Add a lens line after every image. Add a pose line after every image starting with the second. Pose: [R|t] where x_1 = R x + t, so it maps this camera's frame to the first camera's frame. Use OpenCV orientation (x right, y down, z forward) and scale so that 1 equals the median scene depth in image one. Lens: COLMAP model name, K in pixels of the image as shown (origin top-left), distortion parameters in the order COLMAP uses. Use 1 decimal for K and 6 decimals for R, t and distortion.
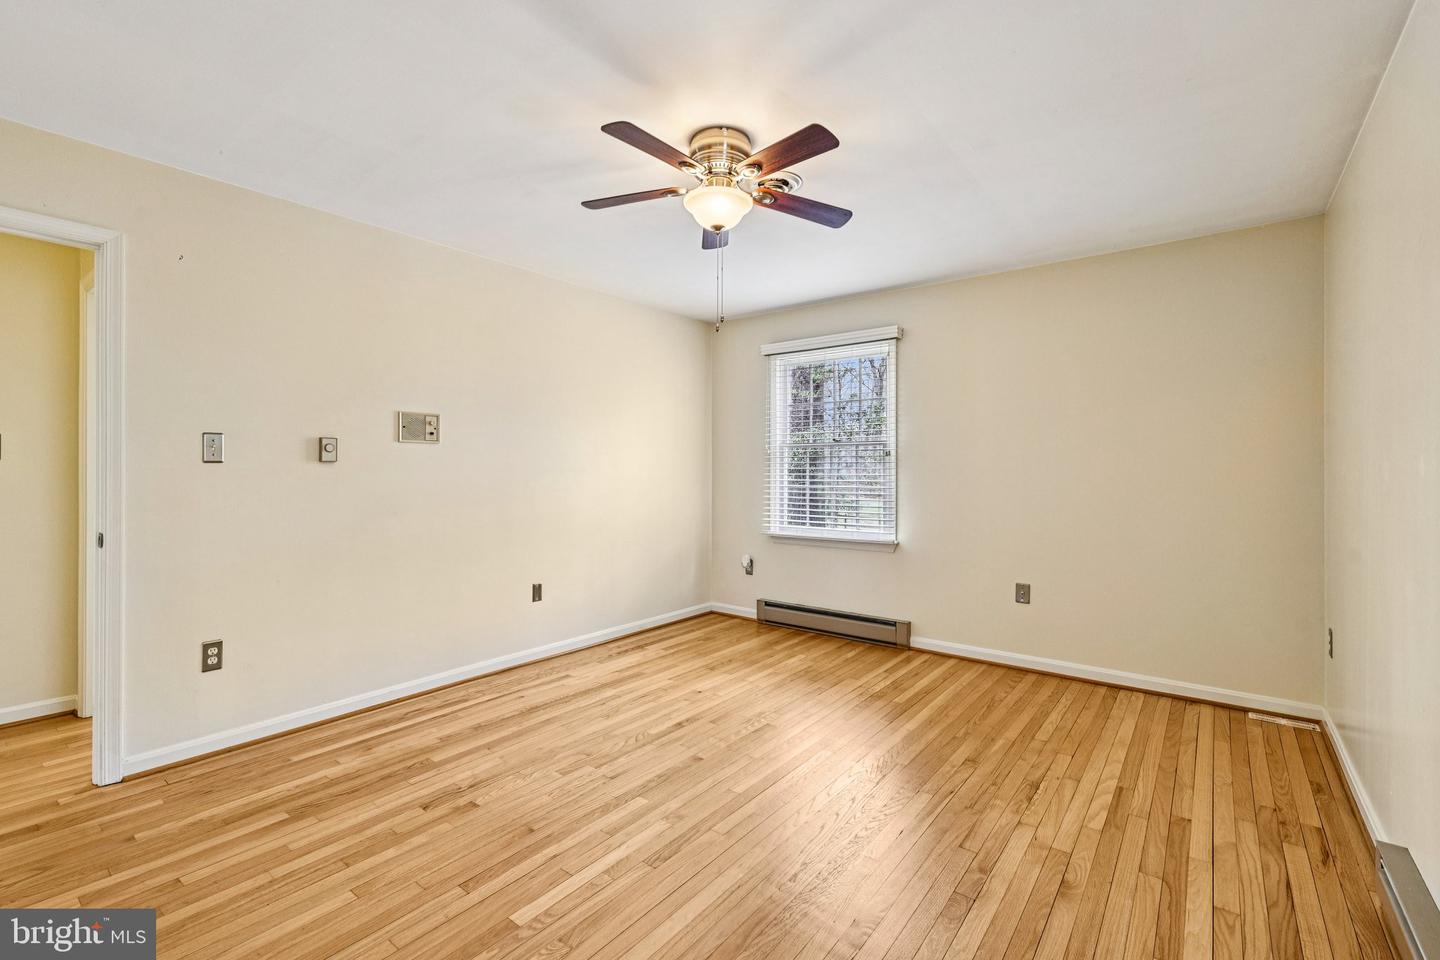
lens RADIAL K [[628.1, 0, 723.7], [0, 628.1, 471.5], [0, 0, 1]] dist [0.000195, 0.000231]
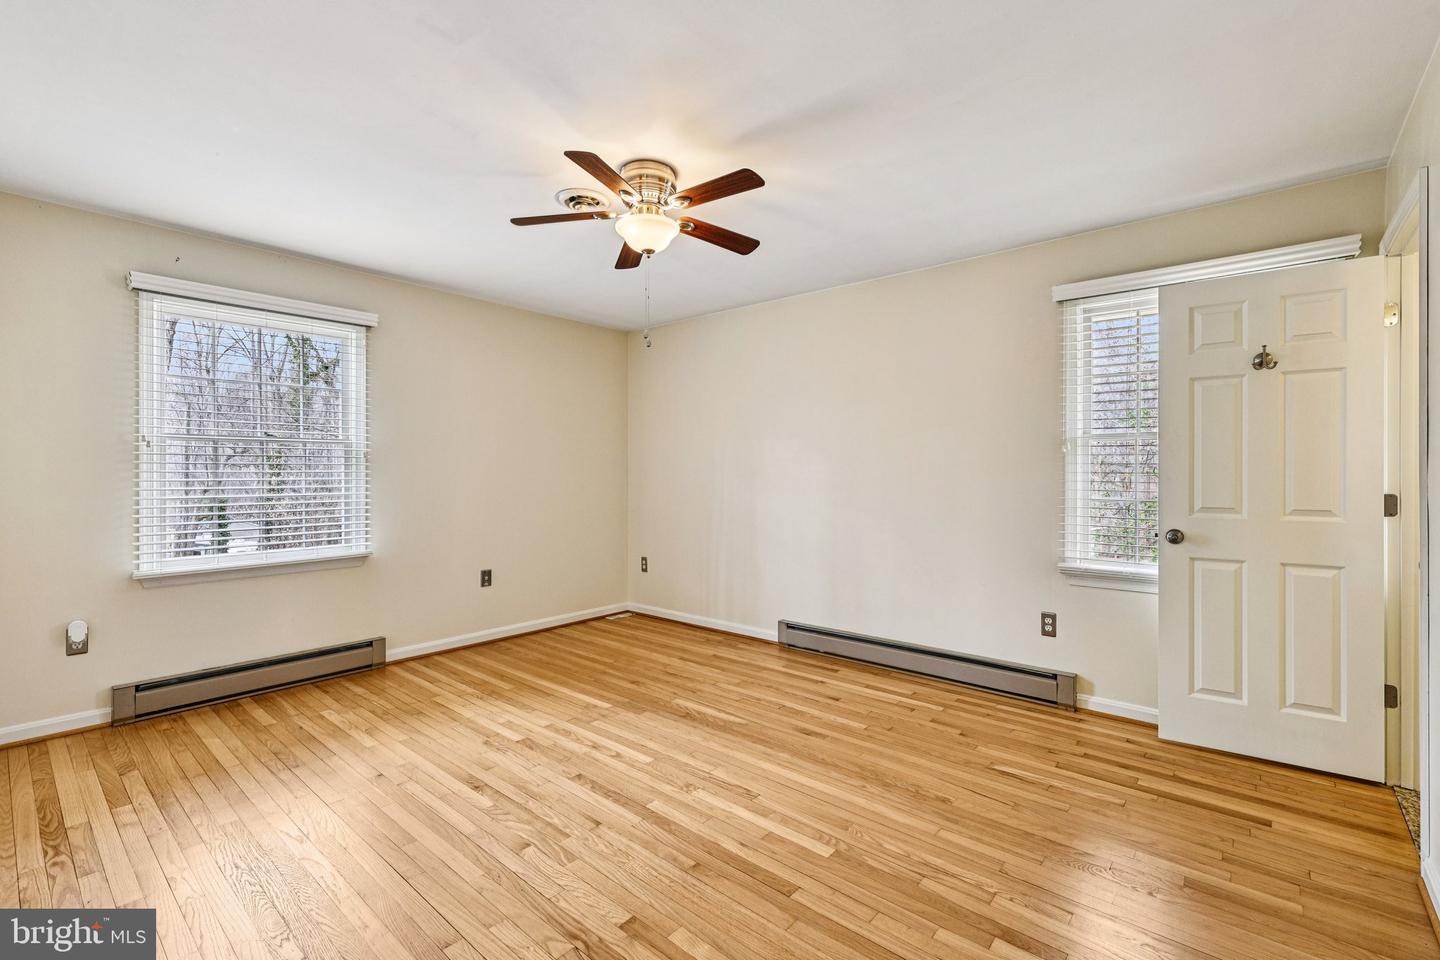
lens RADIAL K [[628.1, 0, 716.7], [0, 628.1, 478.9], [0, 0, 1]] dist [0.000195, 0.000231]
pose [[0.057869, -0.012322, 0.998248, -0.816621], [0.002545, 0.999922, 0.012195, -0.005774], [-0.998321, 0.001835, 0.057896, 0.612461]]
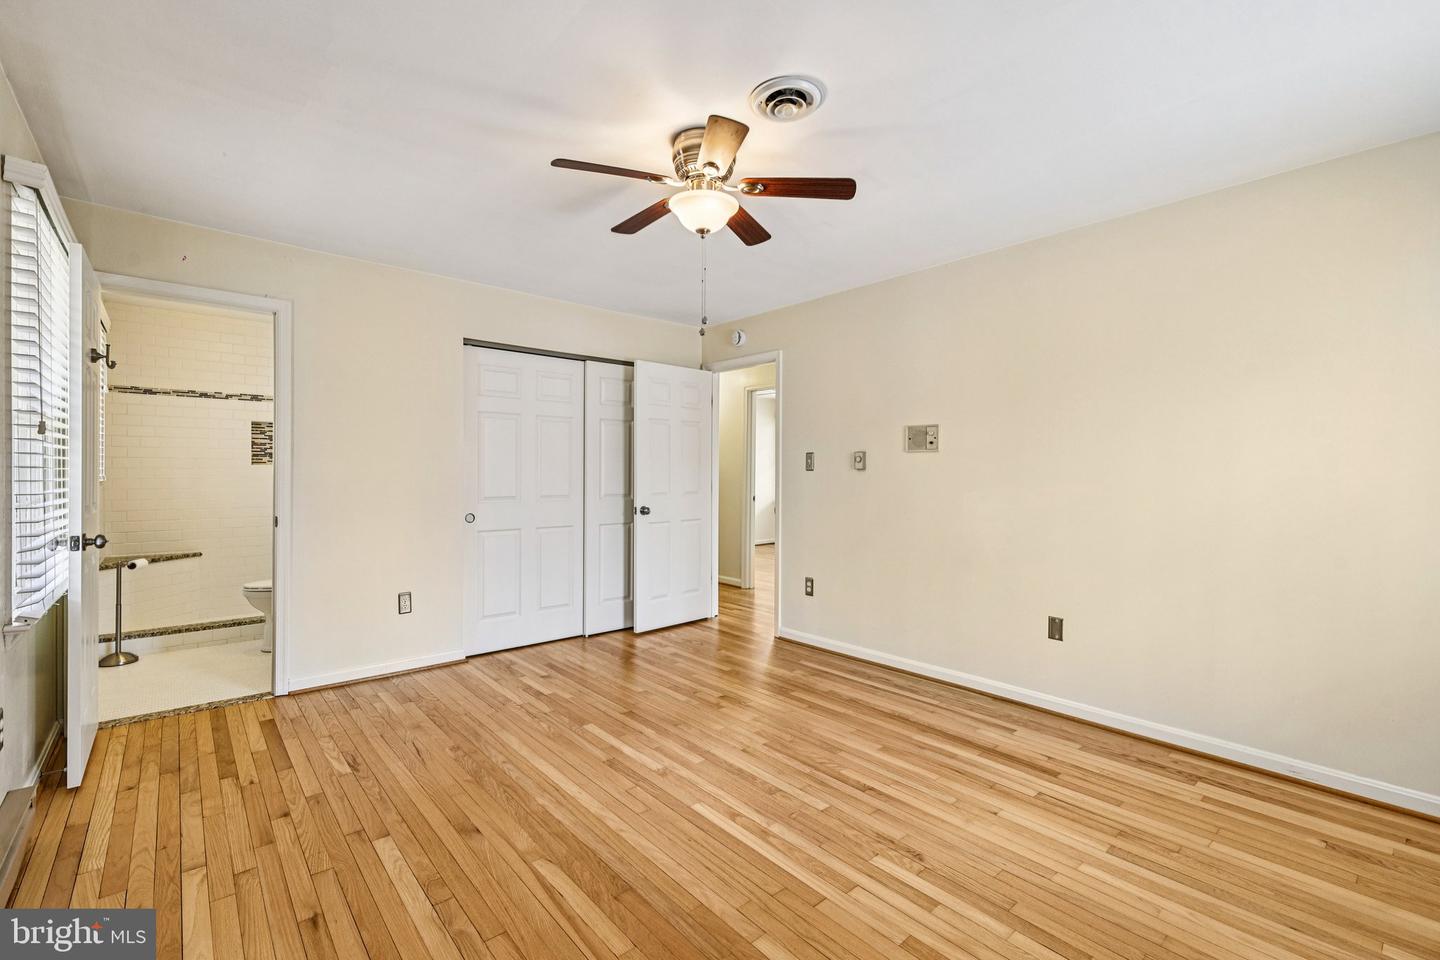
lens RADIAL K [[628.1, 0, 722.1], [0, 628.1, 473.4], [0, 0, 1]] dist [0.000195, 0.000231]
pose [[-0.188717, -0.000648, -0.982031, 0.726056], [-0.010637, 0.999942, 0.001384, -0.004645], [0.981974, 0.010707, -0.188713, 0.914669]]
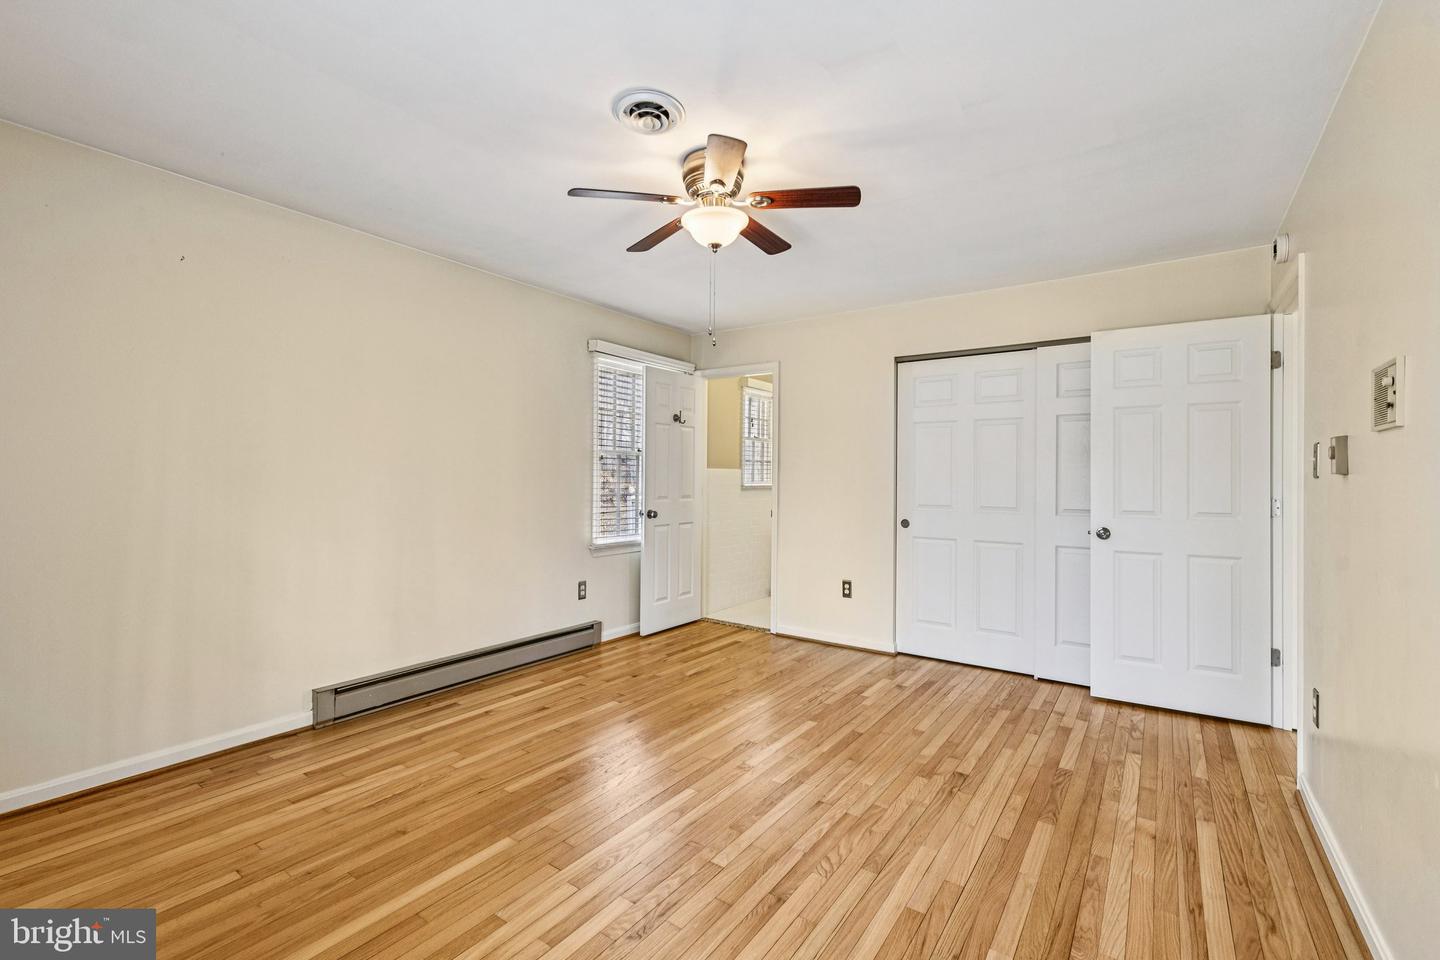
lens RADIAL K [[628.1, 0, 718.5], [0, 628.1, 478.3], [0, 0, 1]] dist [0.000195, 0.000231]
pose [[-0.999225, -0.011250, -0.037730, 0.015541], [-0.011416, 0.999926, 0.004180, -0.006534], [0.037680, 0.004608, -0.999279, 1.526211]]
